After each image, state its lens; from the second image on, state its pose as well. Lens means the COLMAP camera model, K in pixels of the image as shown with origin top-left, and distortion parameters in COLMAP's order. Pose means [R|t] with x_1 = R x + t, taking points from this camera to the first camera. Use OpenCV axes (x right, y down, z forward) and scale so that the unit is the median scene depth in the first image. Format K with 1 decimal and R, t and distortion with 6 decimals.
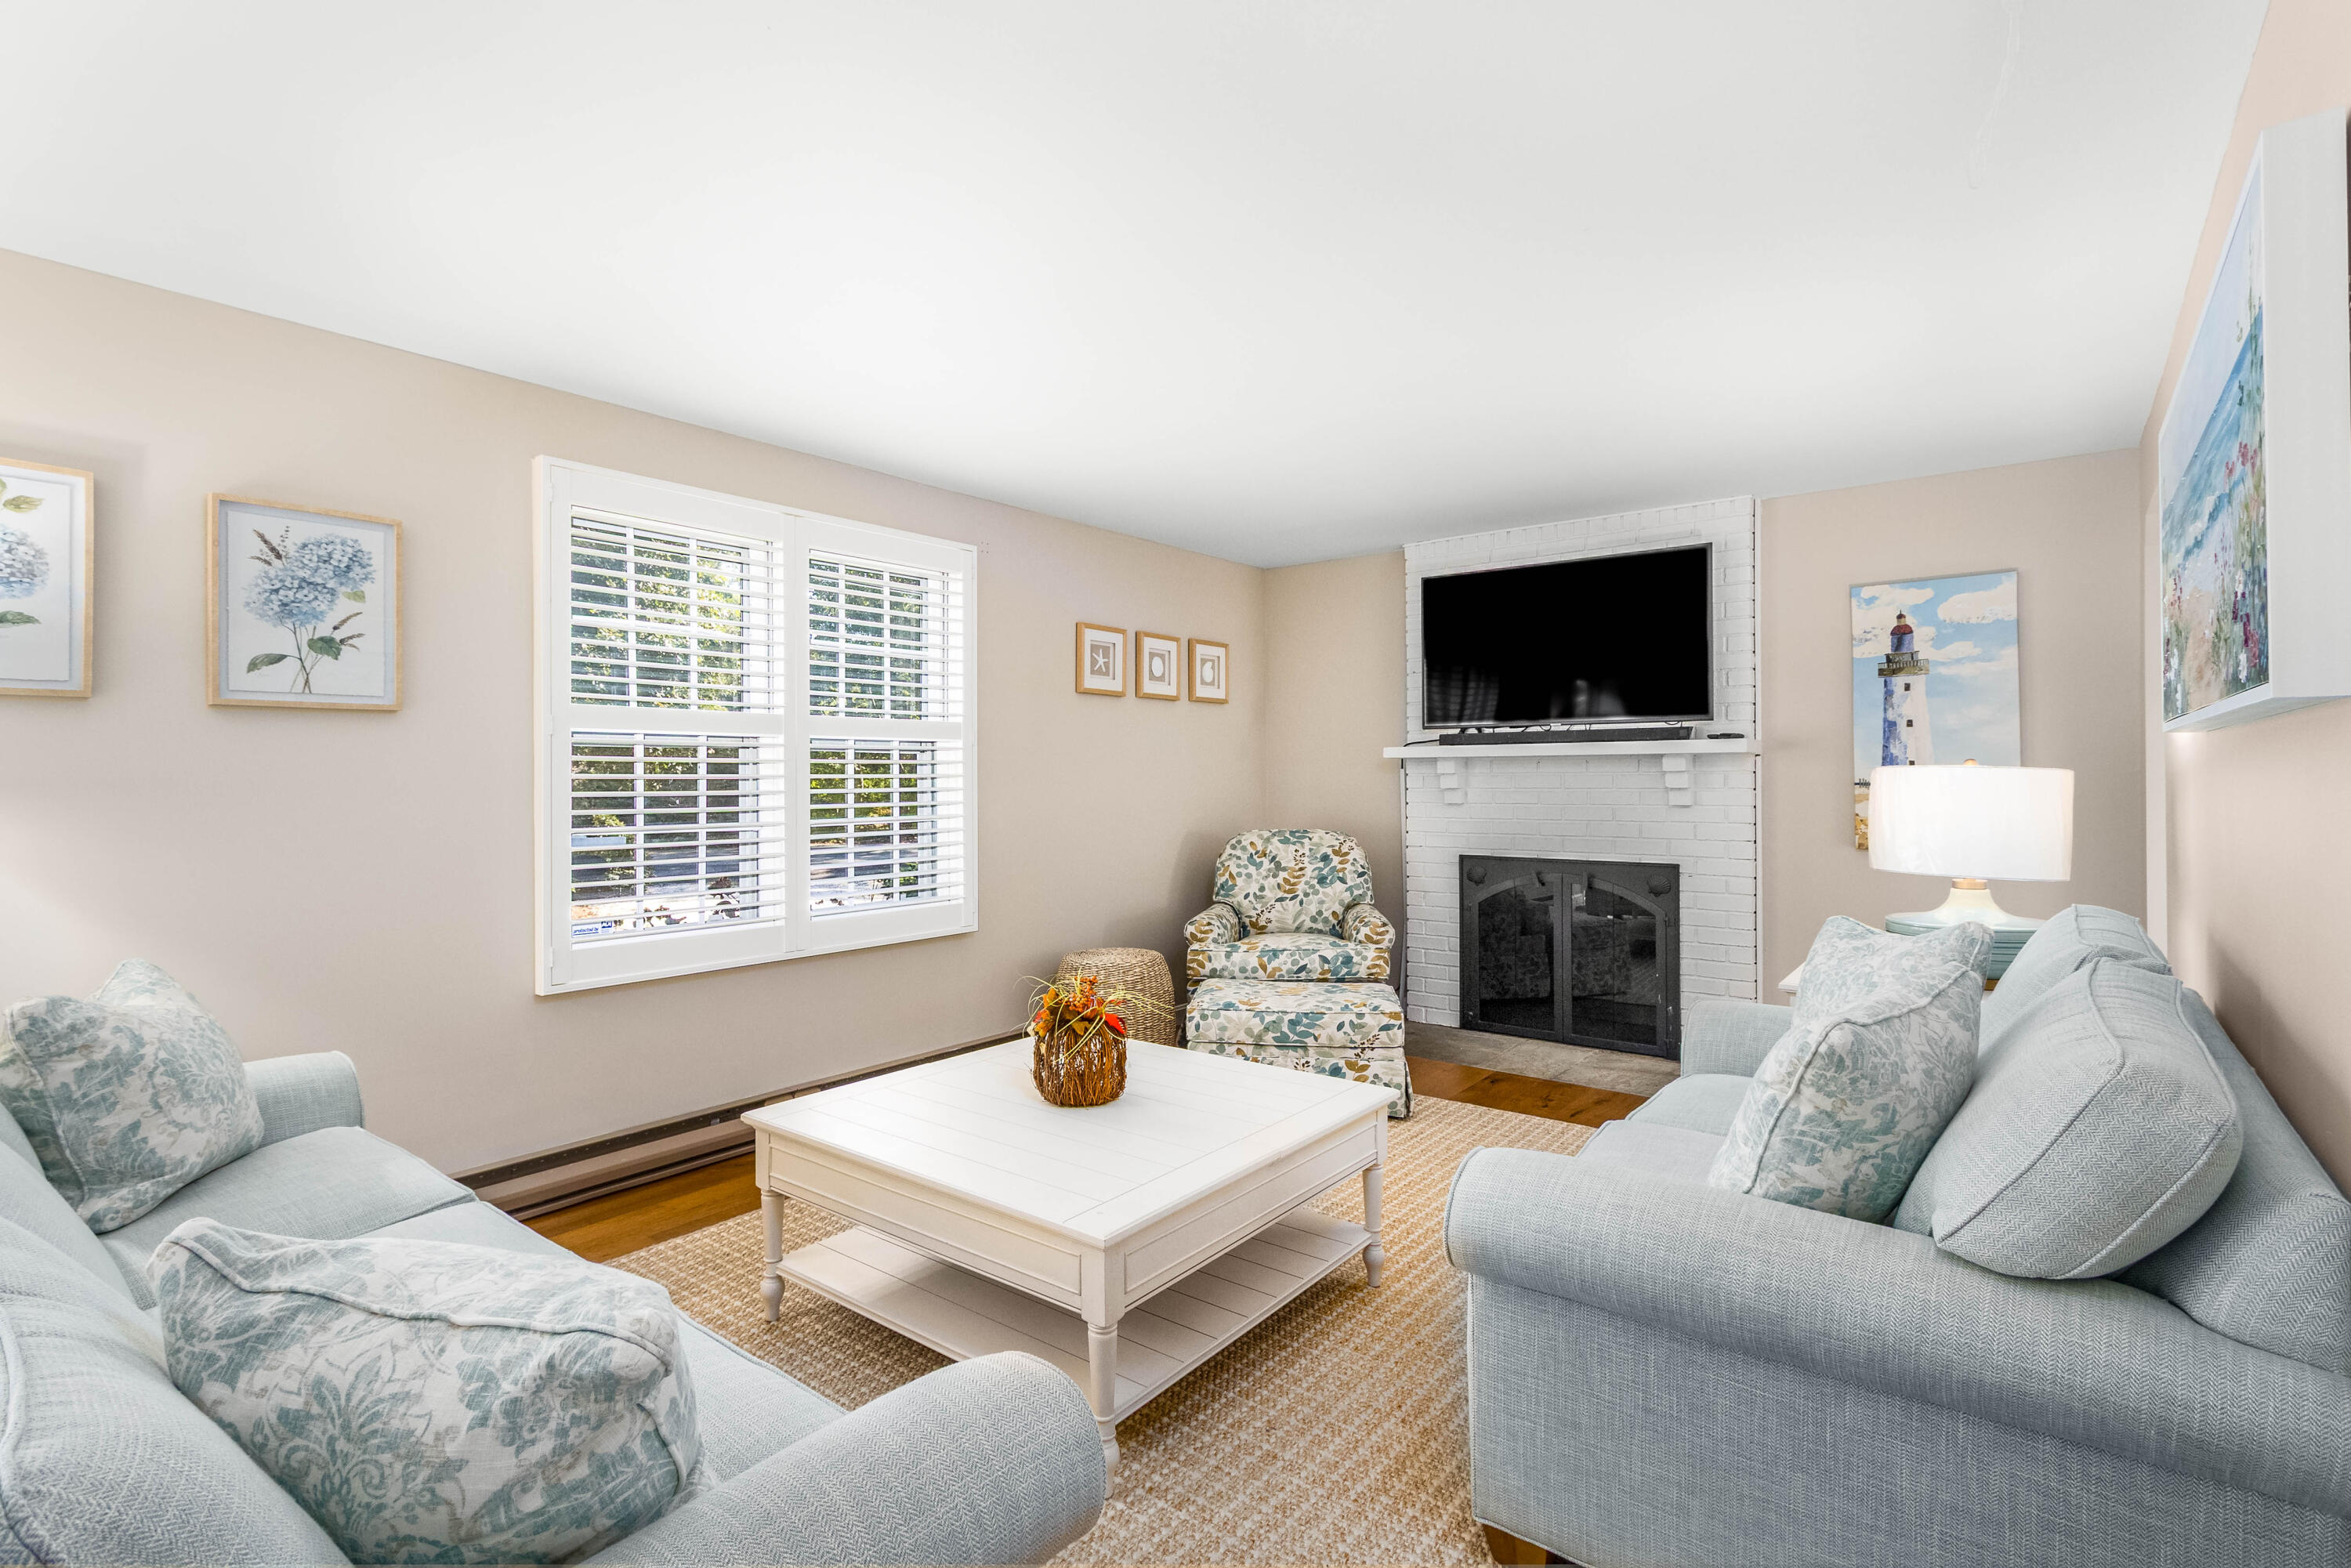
lens RADIAL K [[1118.9, 0, 1156.9], [0, 1118.9, 786.8], [0, 0, 1]] dist [-0.003902, -0.000845]
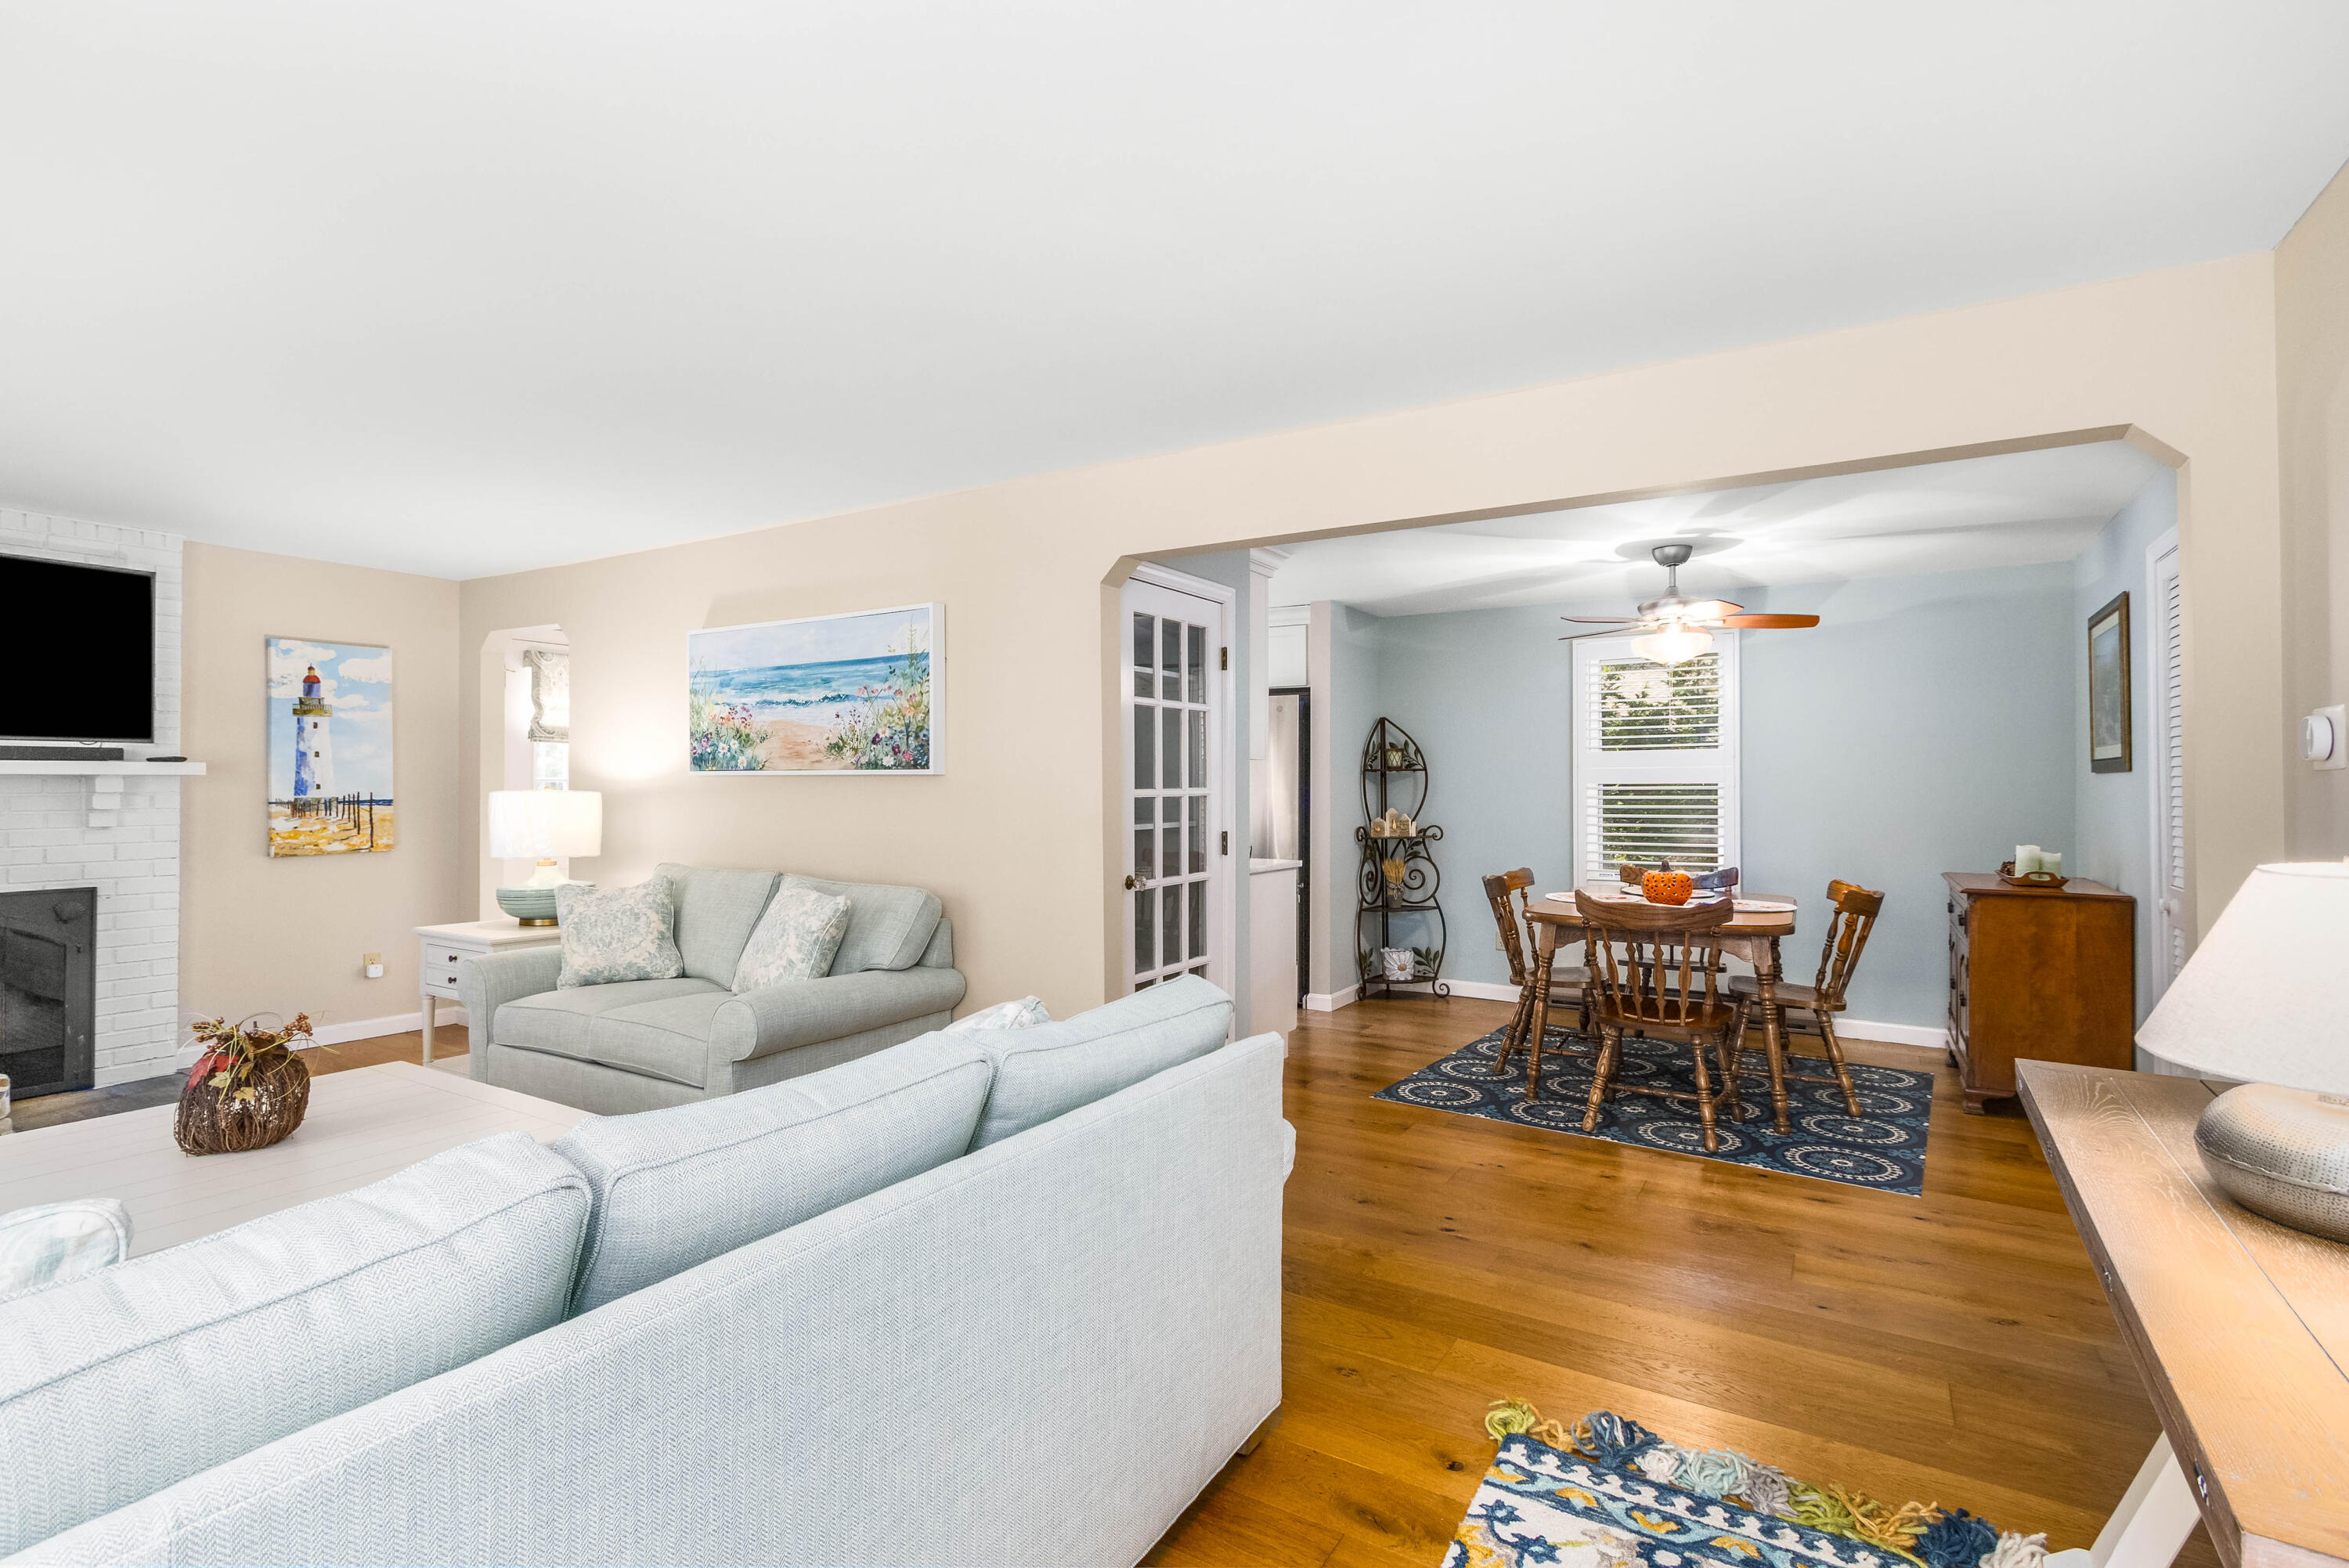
lens RADIAL K [[1117.8, 0, 1155.2], [0, 1117.8, 775.8], [0, 0, 1]] dist [-0.003902, -0.000845]
pose [[-0.118550, 0.010863, 0.992889, -0.682700], [0.007762, 0.999920, -0.010014, -0.013138], [-0.992918, 0.006519, -0.118624, 0.214137]]
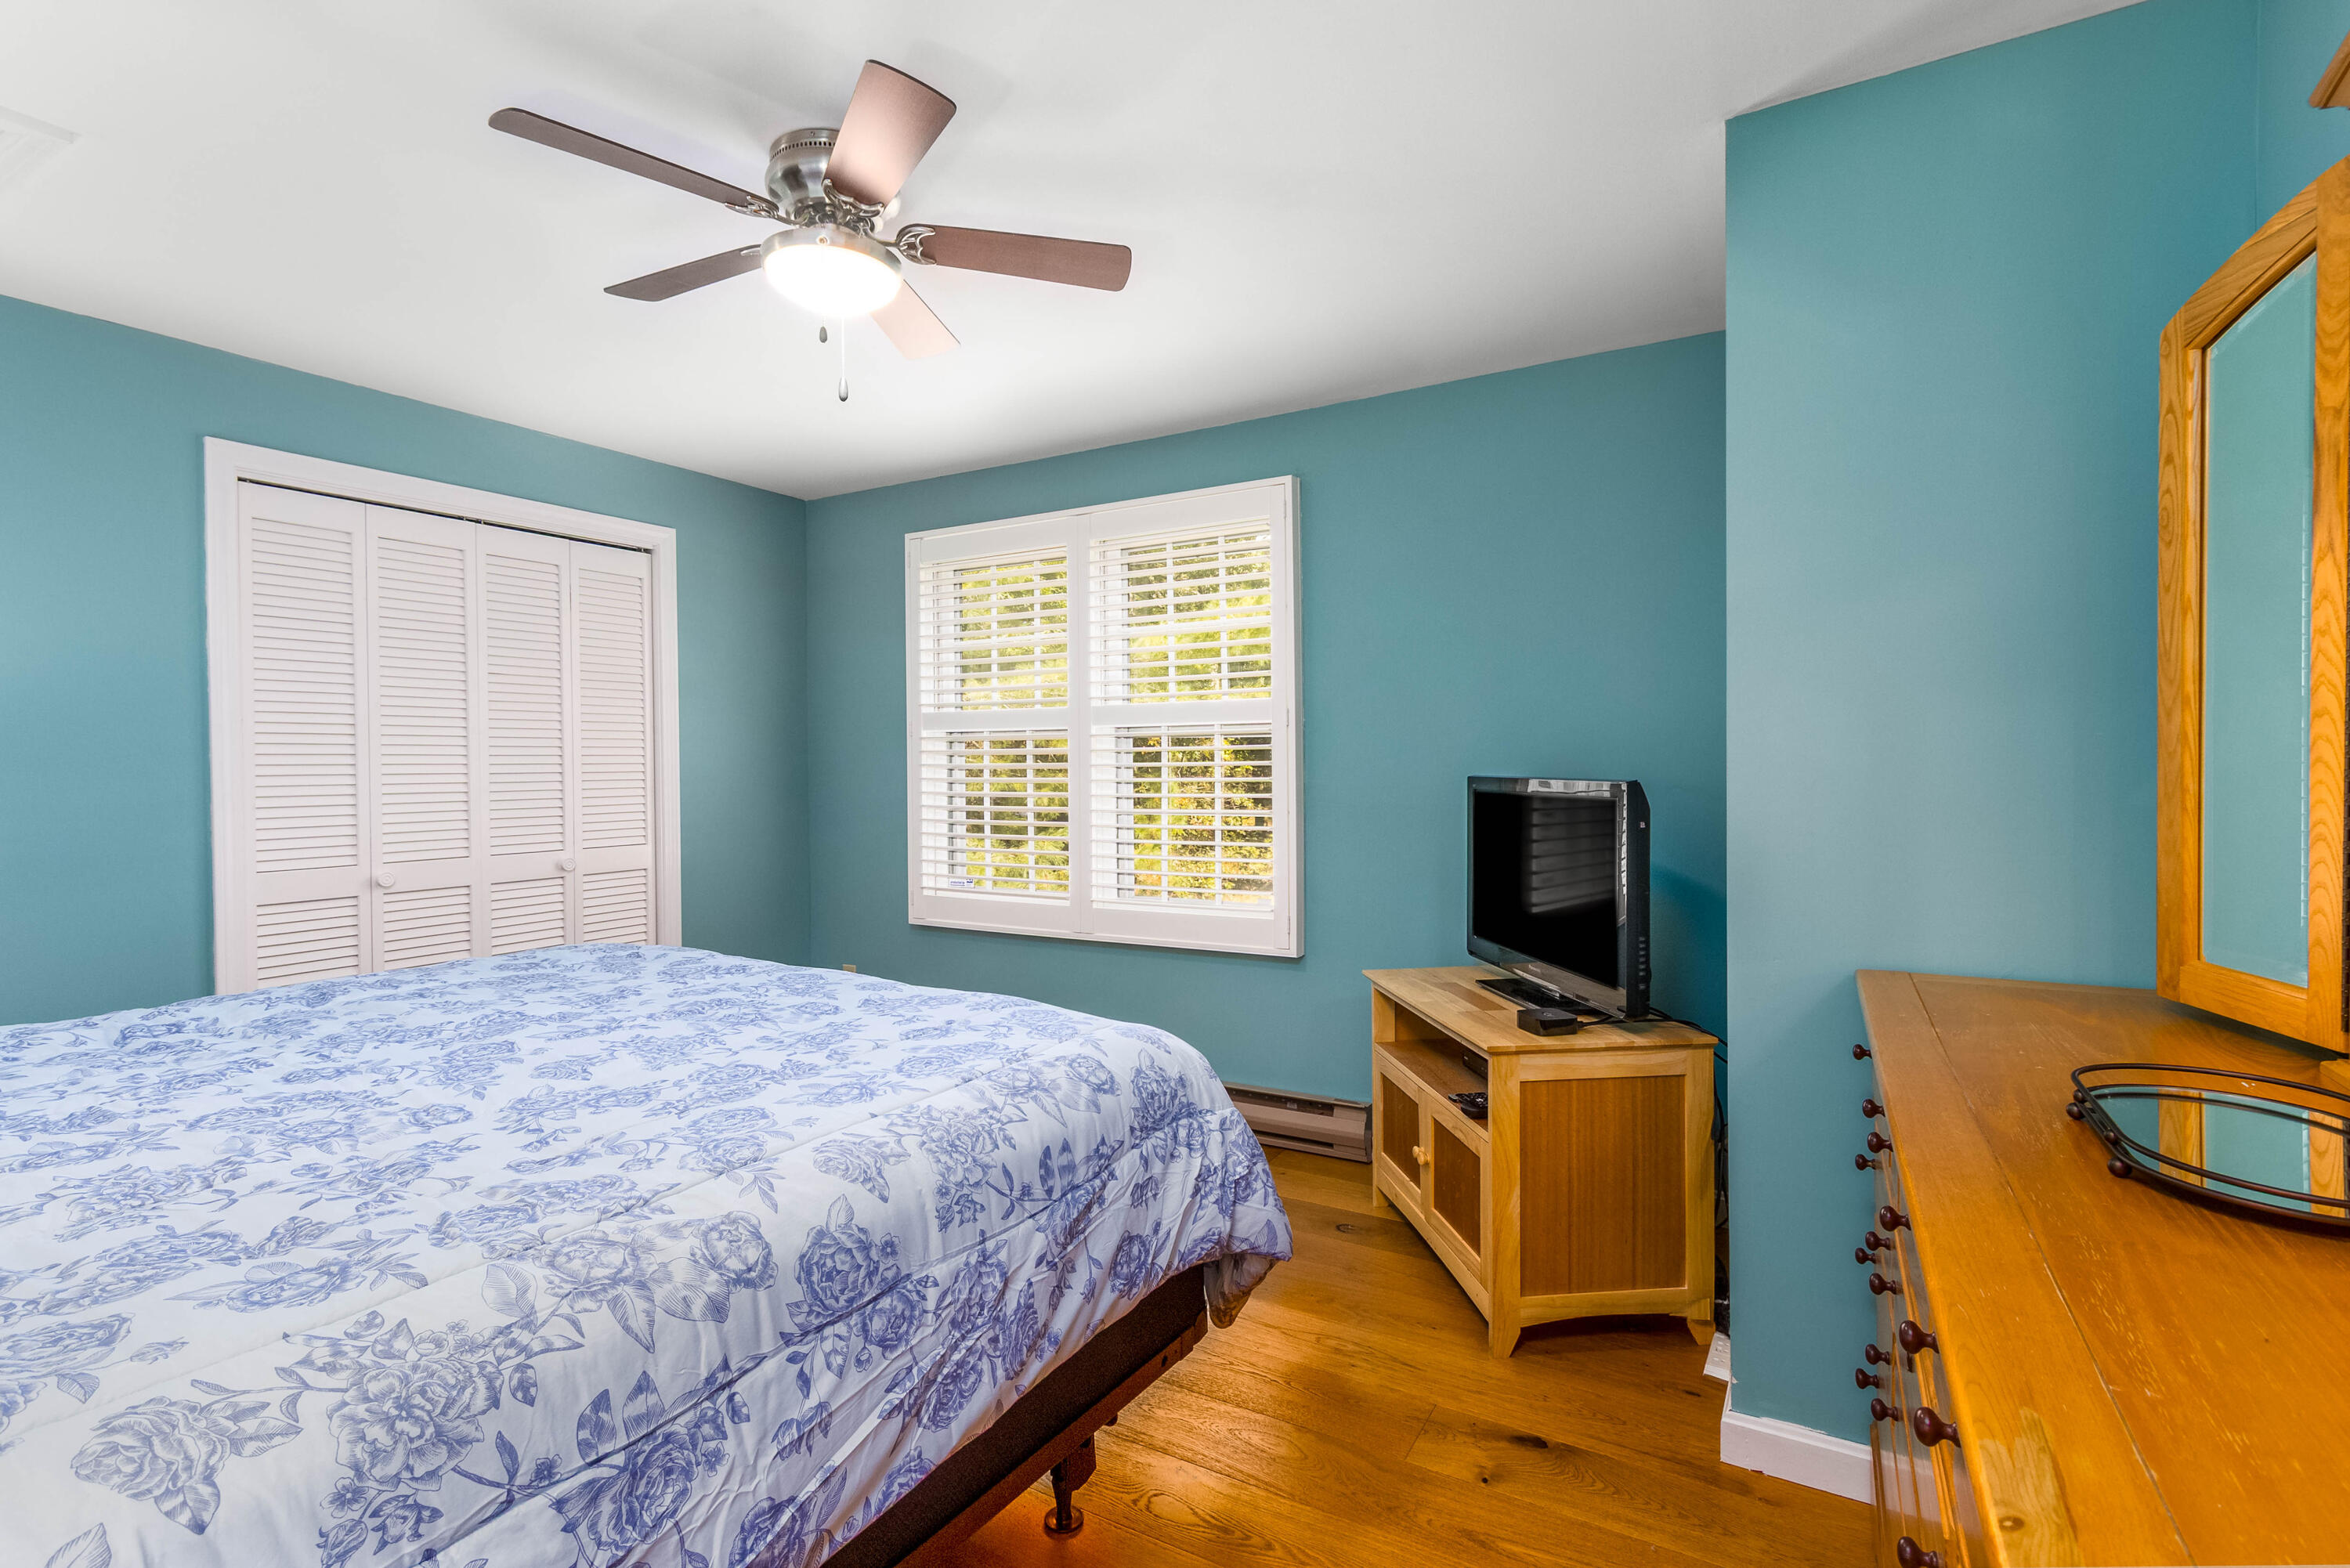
lens RADIAL K [[1118.4, 0, 1163.9], [0, 1118.4, 781.8], [0, 0, 1]] dist [-0.003902, -0.000845]
pose [[0.152029, 0.015525, -0.988254, 0.622986], [-0.001430, 0.999879, 0.015487, -0.008757], [0.988375, -0.000941, 0.152033, 0.795547]]
